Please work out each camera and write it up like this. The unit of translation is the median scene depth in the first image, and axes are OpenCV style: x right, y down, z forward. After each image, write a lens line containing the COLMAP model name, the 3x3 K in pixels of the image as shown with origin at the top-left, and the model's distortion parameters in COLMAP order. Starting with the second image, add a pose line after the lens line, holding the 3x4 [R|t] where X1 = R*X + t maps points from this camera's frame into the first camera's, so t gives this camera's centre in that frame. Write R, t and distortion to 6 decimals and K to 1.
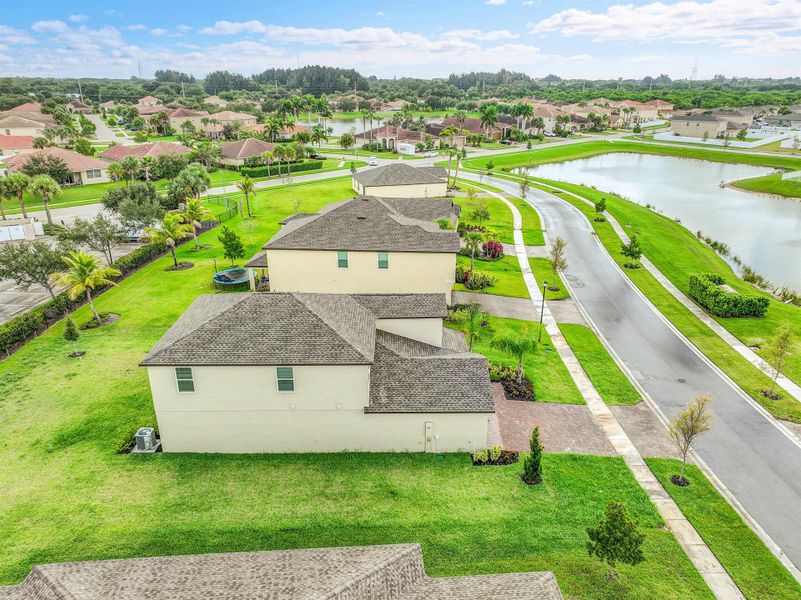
lens RADIAL K [[560.9, 0, 398.6], [0, 560.9, 298.0], [0, 0, 1]] dist [0.000444, 0.010422]
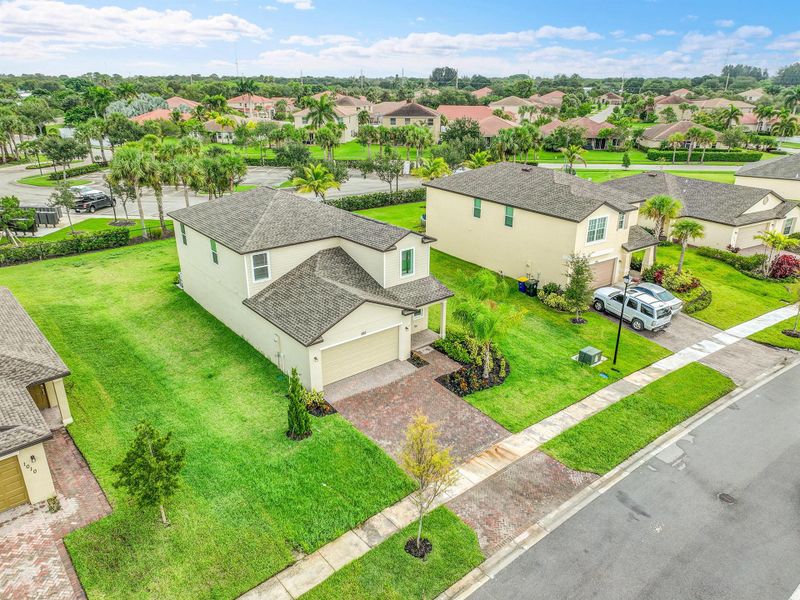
lens RADIAL K [[560.2, 0, 400.3], [0, 560.2, 302.0], [0, 0, 1]] dist [0.000444, 0.010422]
pose [[0.619698, 0.289876, -0.729346, 0.665258], [-0.285305, 0.948920, 0.134732, -0.013778], [0.731146, 0.124593, 0.670747, 0.400316]]
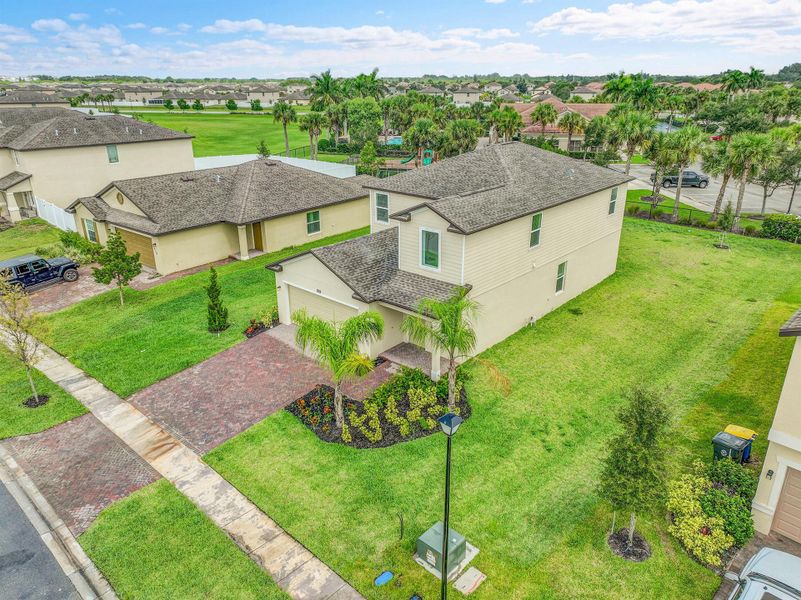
lens RADIAL K [[560.9, 0, 402.2], [0, 560.9, 302.5], [0, 0, 1]] dist [0.000444, 0.010422]
pose [[-0.672712, 0.273048, -0.687680, 0.494889], [-0.266048, 0.777991, 0.569164, -0.236571], [0.690418, 0.565839, -0.450720, 1.206490]]
